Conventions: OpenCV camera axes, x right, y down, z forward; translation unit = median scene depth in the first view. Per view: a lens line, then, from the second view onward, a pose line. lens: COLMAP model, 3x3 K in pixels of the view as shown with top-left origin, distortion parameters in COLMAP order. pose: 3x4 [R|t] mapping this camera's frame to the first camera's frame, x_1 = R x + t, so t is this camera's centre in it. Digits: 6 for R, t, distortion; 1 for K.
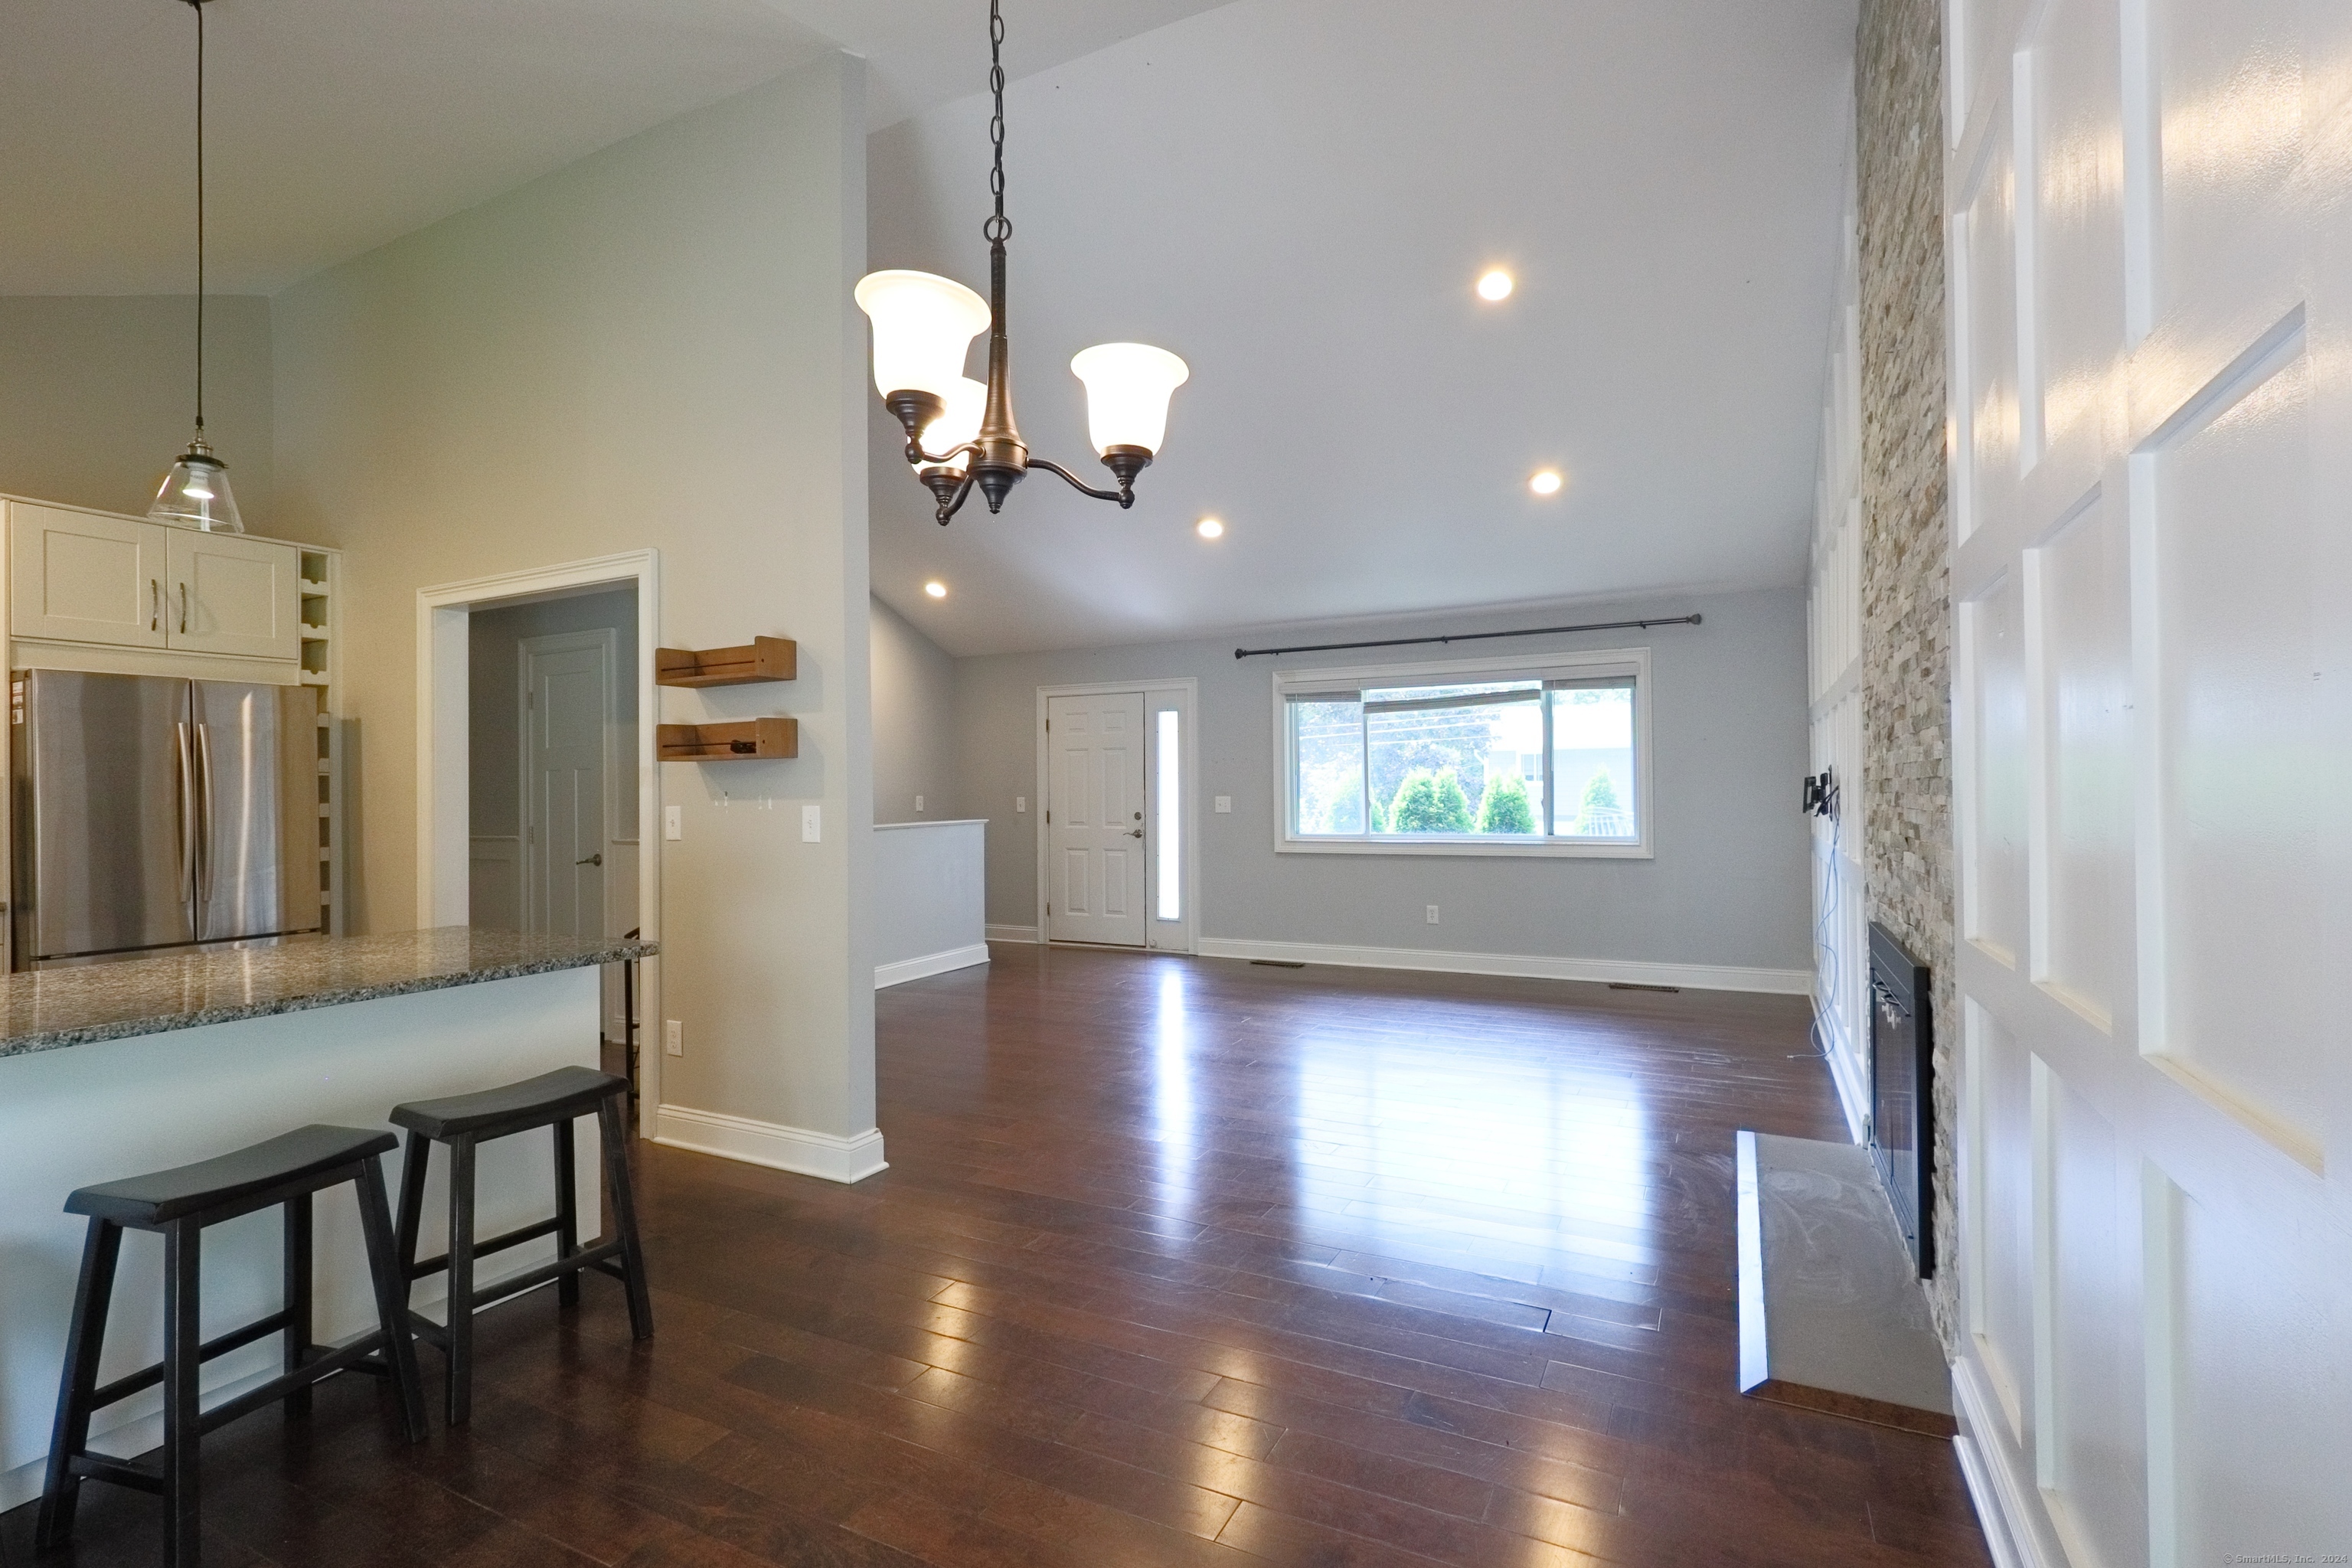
lens RADIAL K [[1085.6, 0, 1178.2], [0, 1085.6, 789.6], [0, 0, 1]] dist [-0.001843, -0.000914]
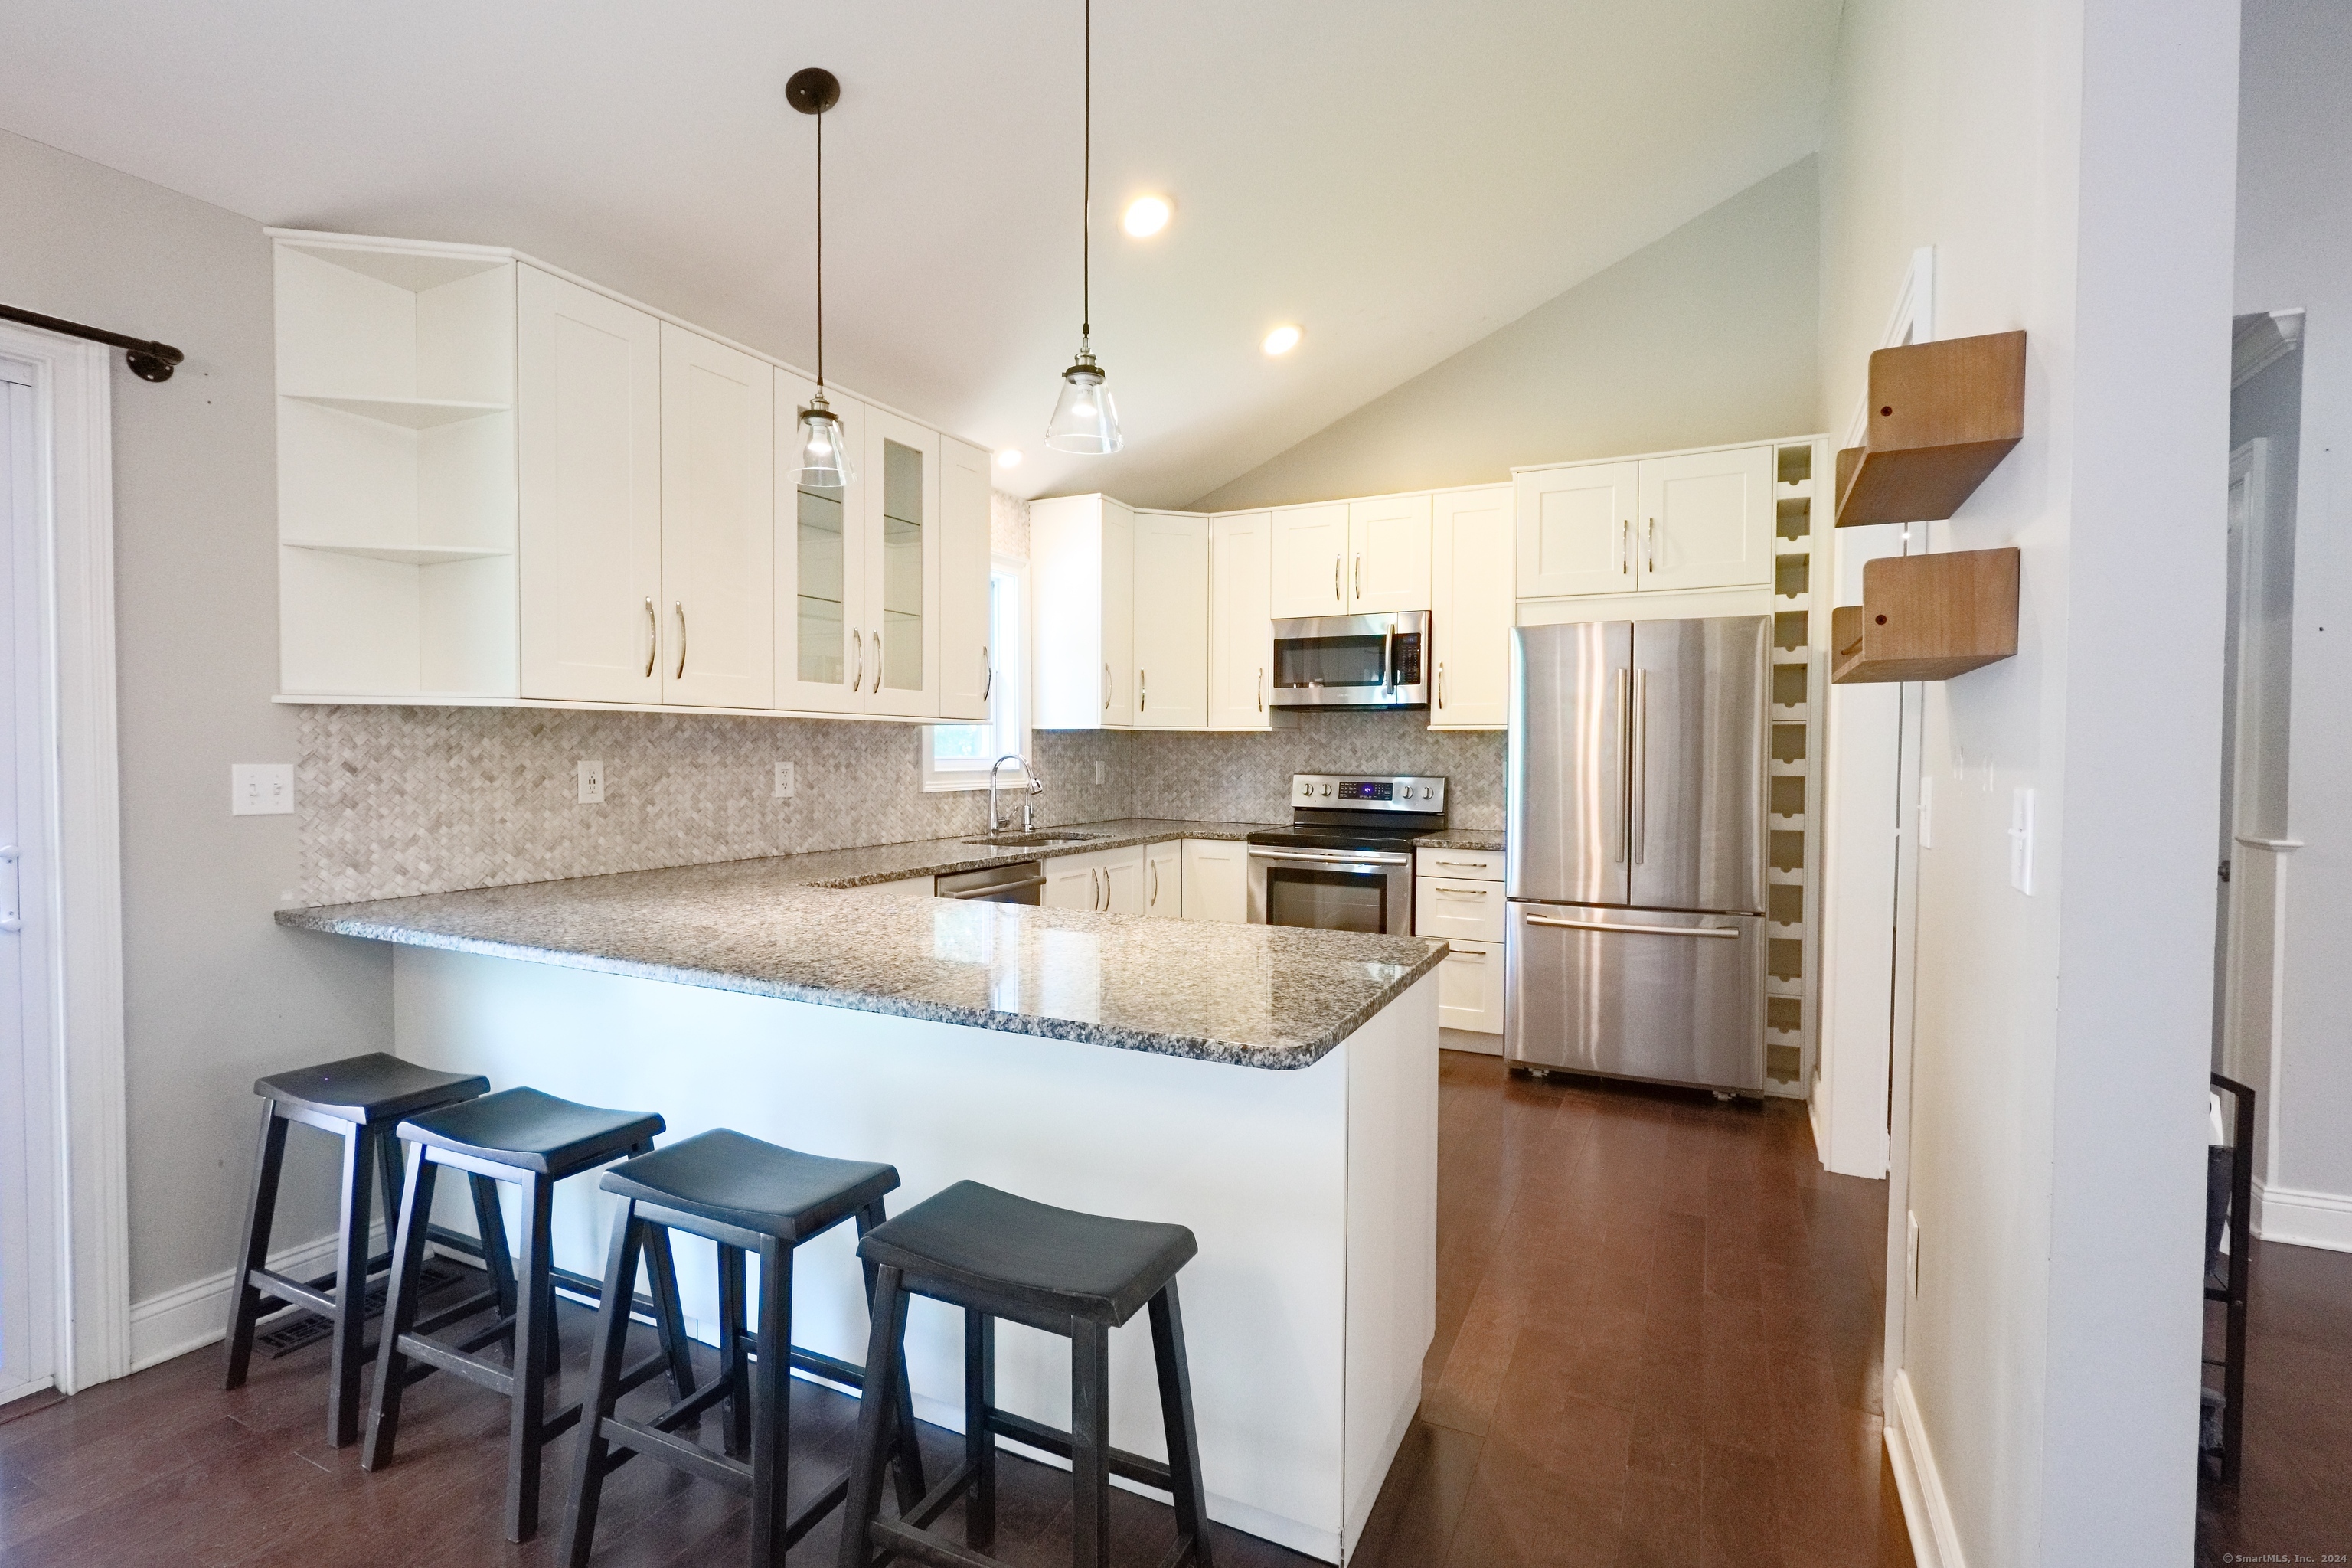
lens RADIAL K [[1085.6, 0, 1186.3], [0, 1085.6, 785.0], [0, 0, 1]] dist [-0.001843, -0.000914]
pose [[0.026756, 0.043178, -0.998709, 0.004745], [-0.001687, 0.999067, 0.043148, -0.001615], [0.999641, 0.000530, 0.026804, 0.538578]]
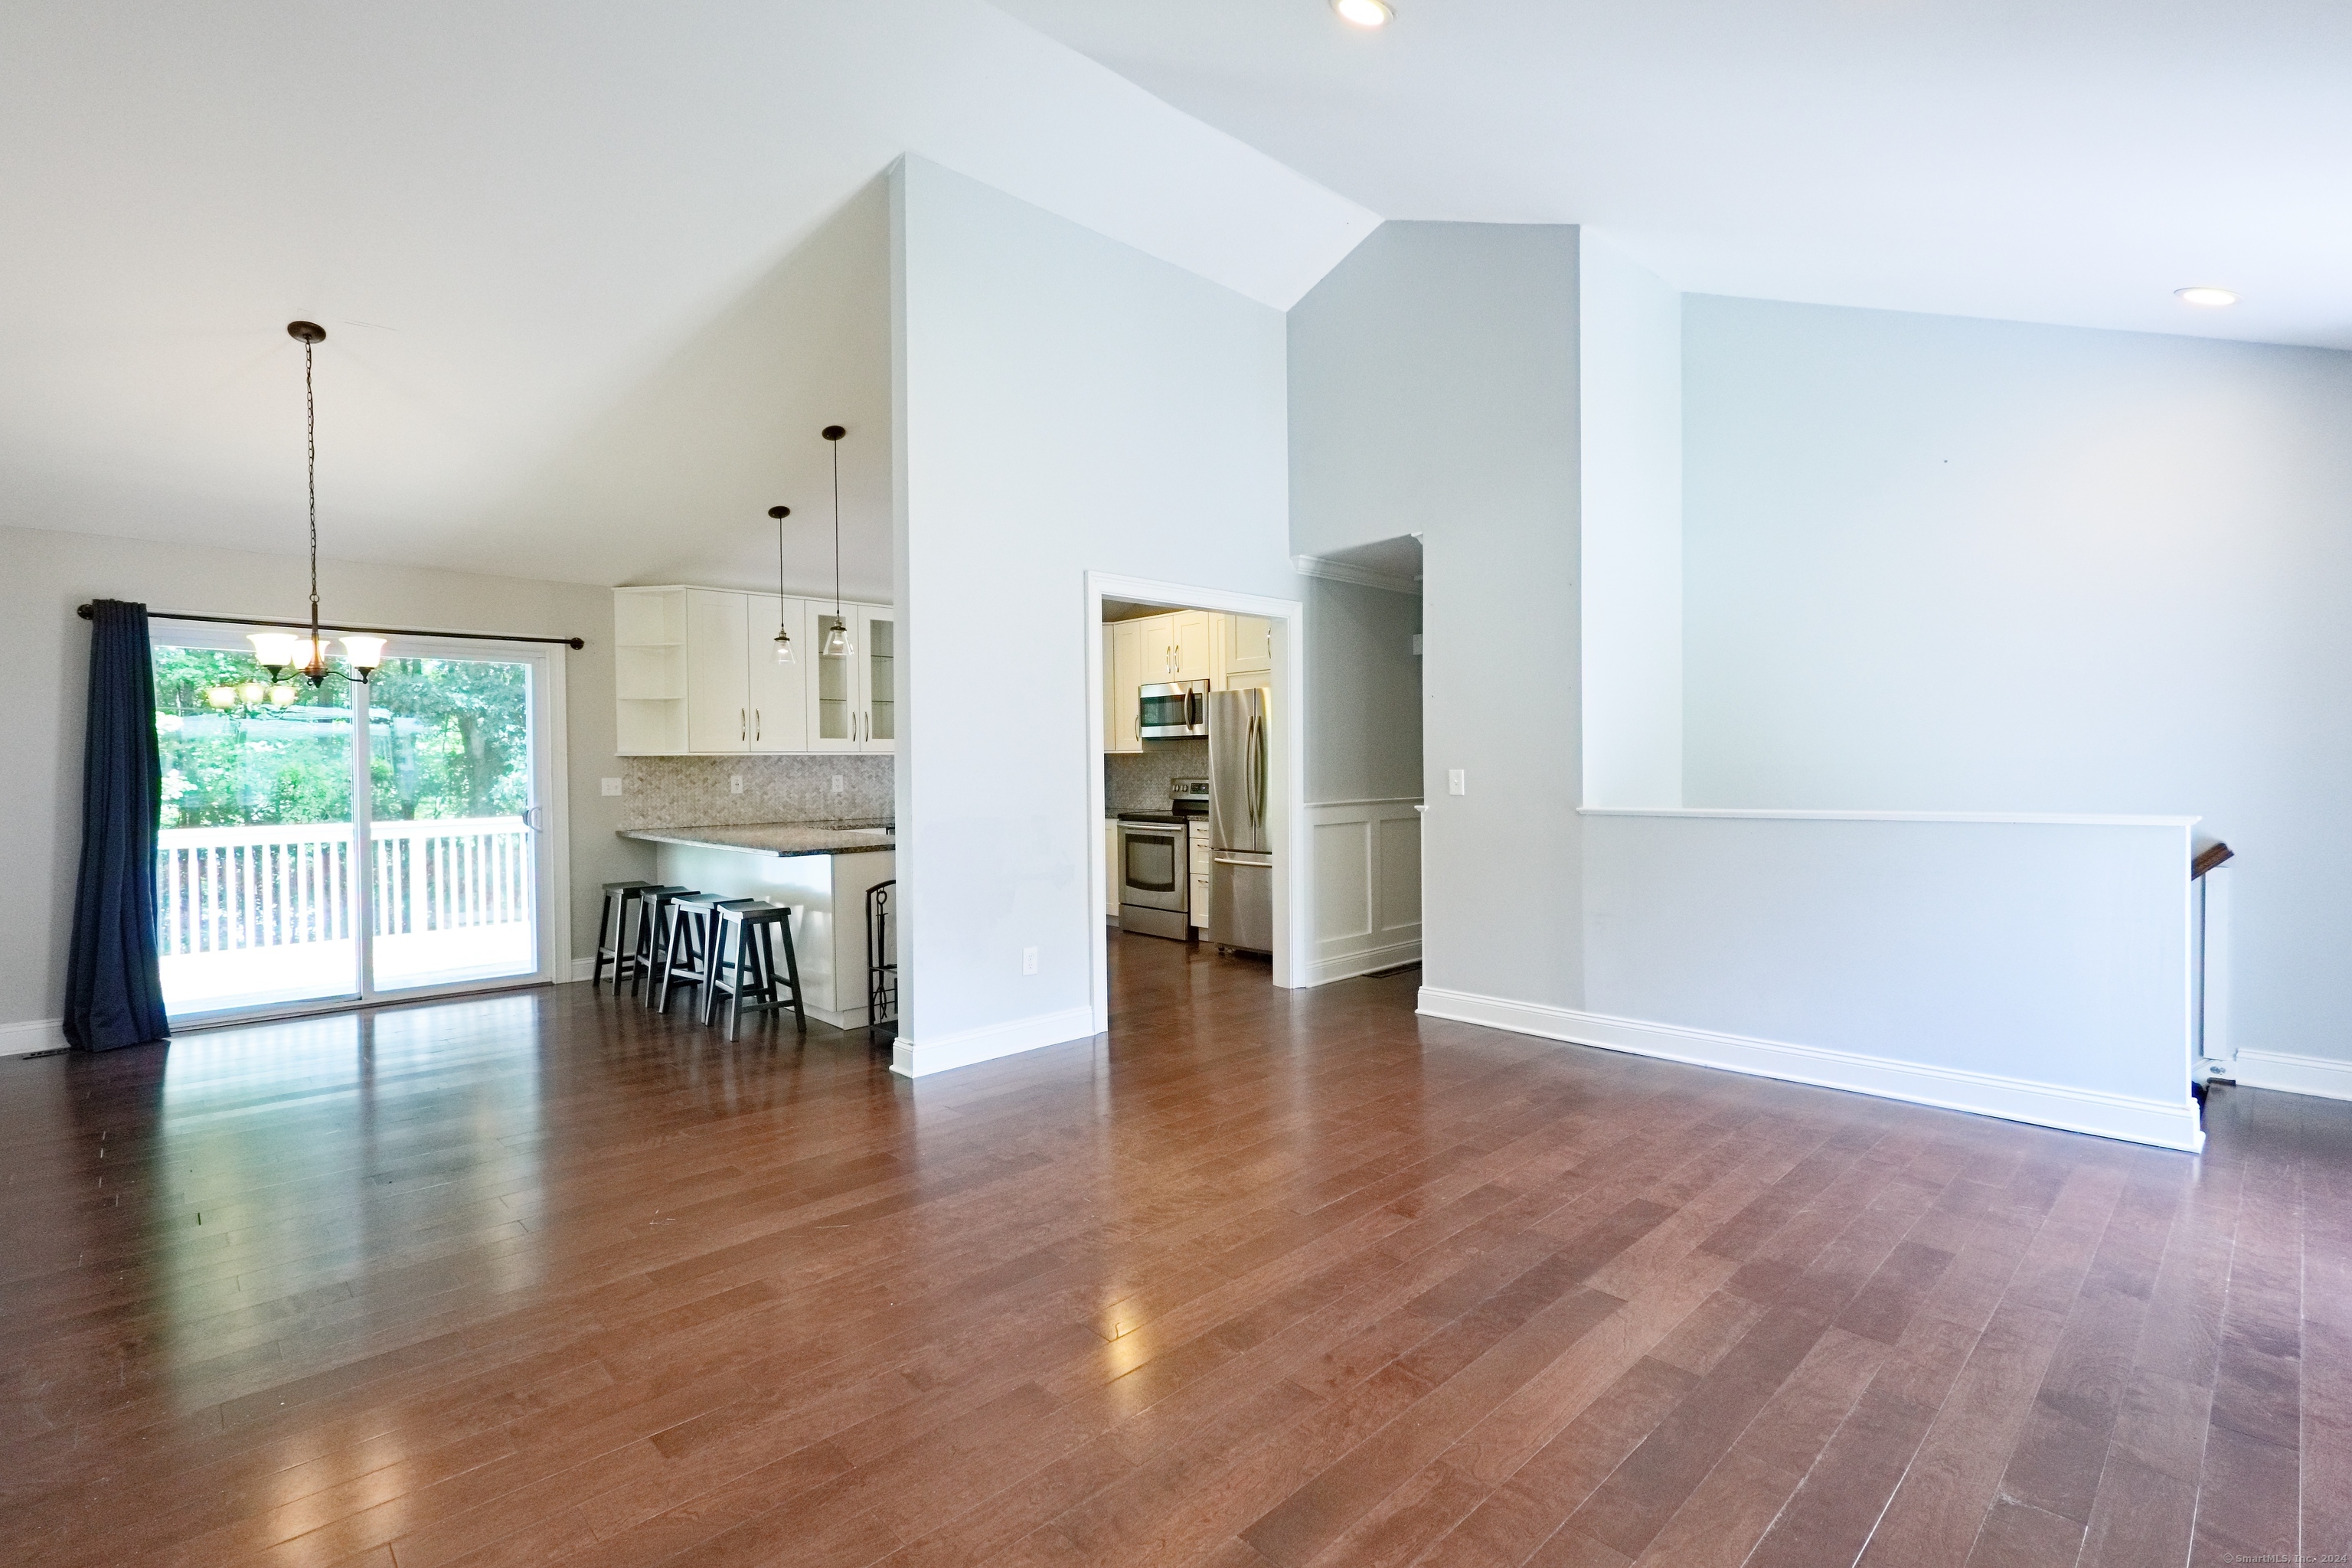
lens RADIAL K [[1085.6, 0, 1195.8], [0, 1085.6, 788.2], [0, 0, 1]] dist [-0.001843, -0.000914]
pose [[-0.314095, 0.037201, -0.948663, 0.583858], [0.018924, 0.999279, 0.032921, -0.007746], [0.949203, -0.007613, -0.314572, 1.278170]]
